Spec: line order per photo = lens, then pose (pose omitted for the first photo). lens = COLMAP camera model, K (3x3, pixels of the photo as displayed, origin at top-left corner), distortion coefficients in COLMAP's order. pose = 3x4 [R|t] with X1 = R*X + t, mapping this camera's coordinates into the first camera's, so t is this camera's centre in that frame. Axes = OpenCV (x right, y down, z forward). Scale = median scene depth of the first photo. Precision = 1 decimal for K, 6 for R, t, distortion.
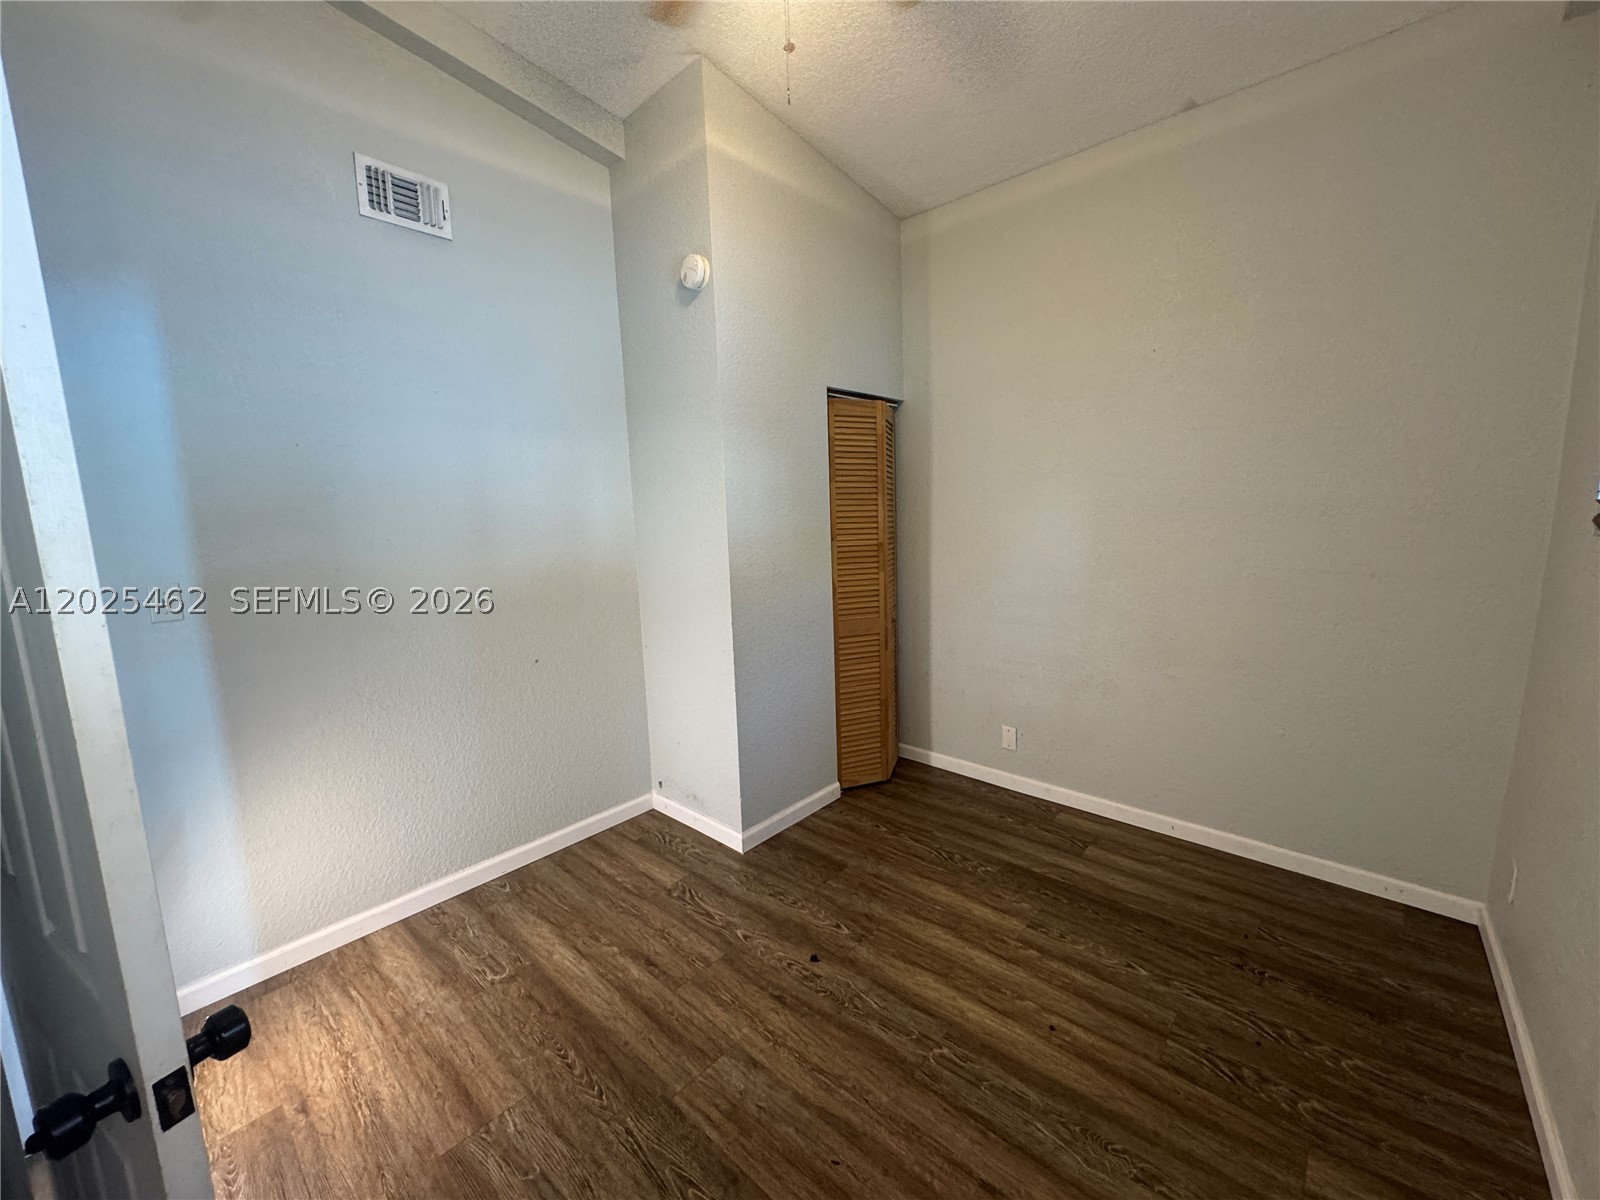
lens RADIAL K [[642.1, 0, 800.6], [0, 642.1, 597.2], [0, 0, 1]] dist [-0.002774, 0.001489]
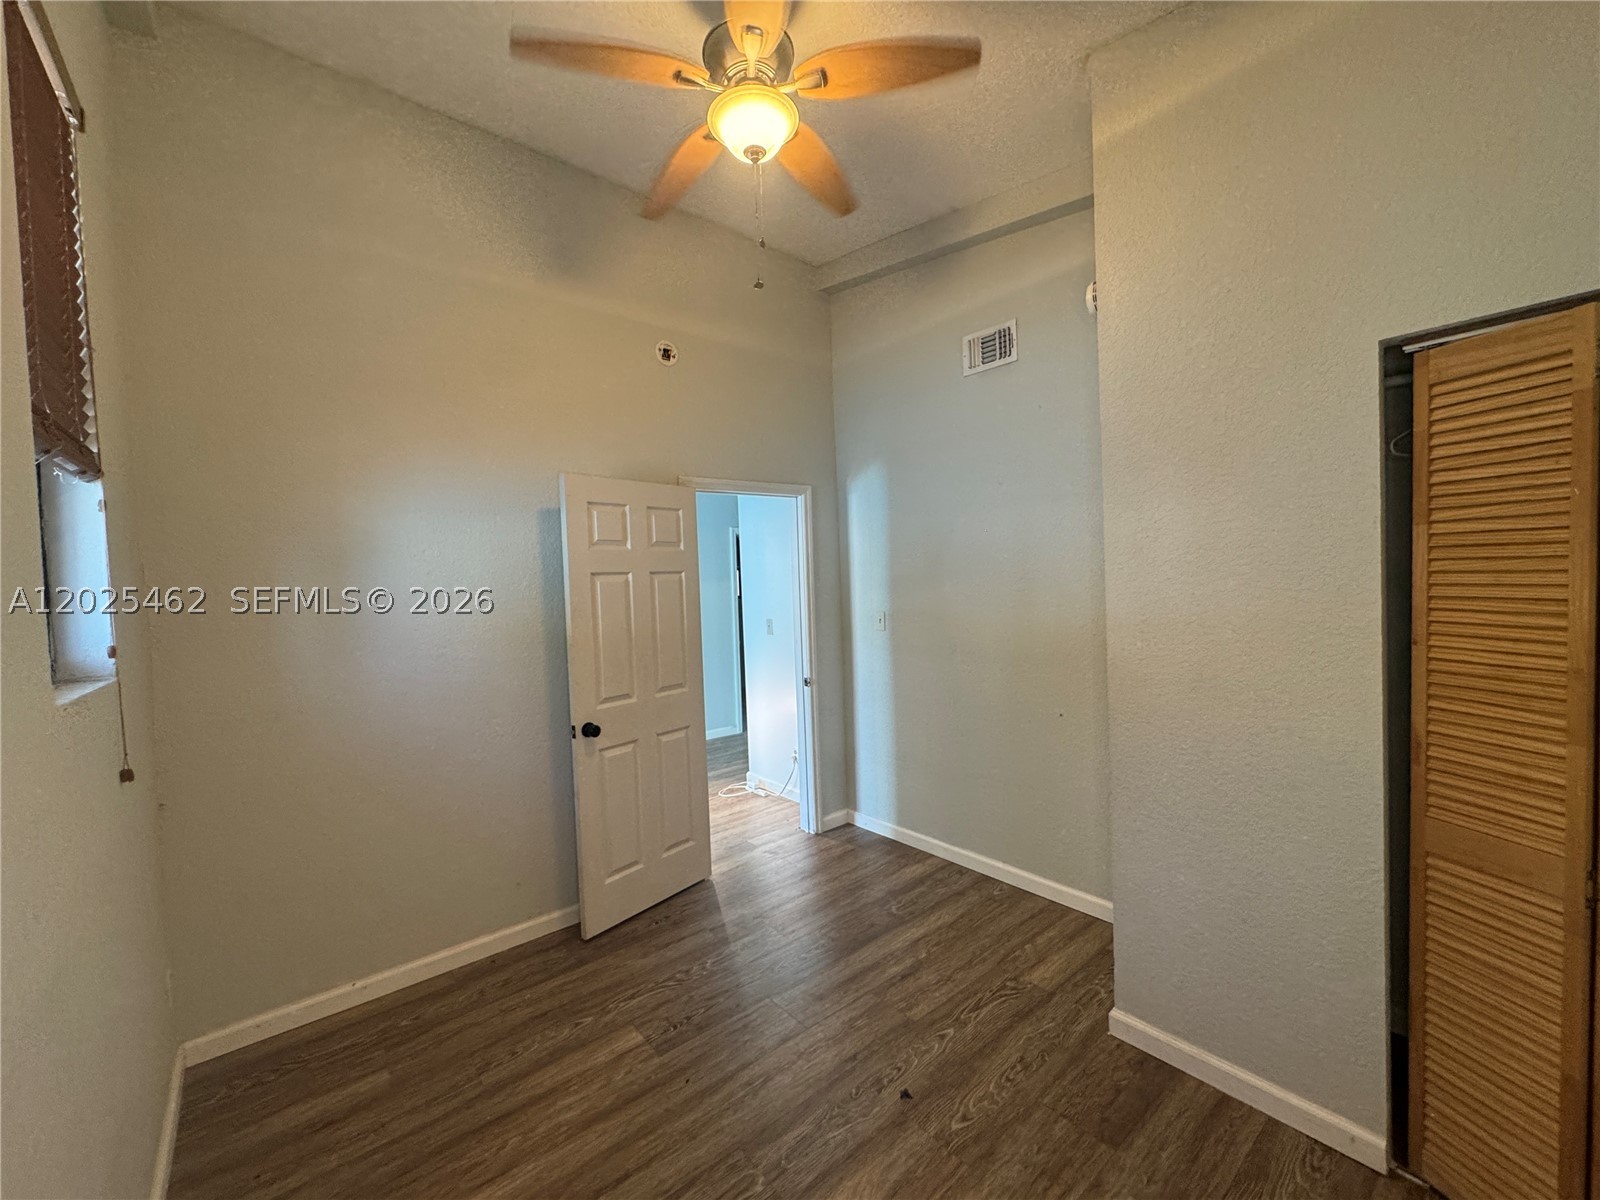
lens RADIAL K [[642.1, 0, 795.0], [0, 642.1, 591.5], [0, 0, 1]] dist [-0.002774, 0.001489]
pose [[-0.155853, 0.055266, -0.986233, 0.871761], [-0.093817, 0.993092, 0.070476, -0.171350], [0.983315, 0.103510, -0.149591, 0.890791]]
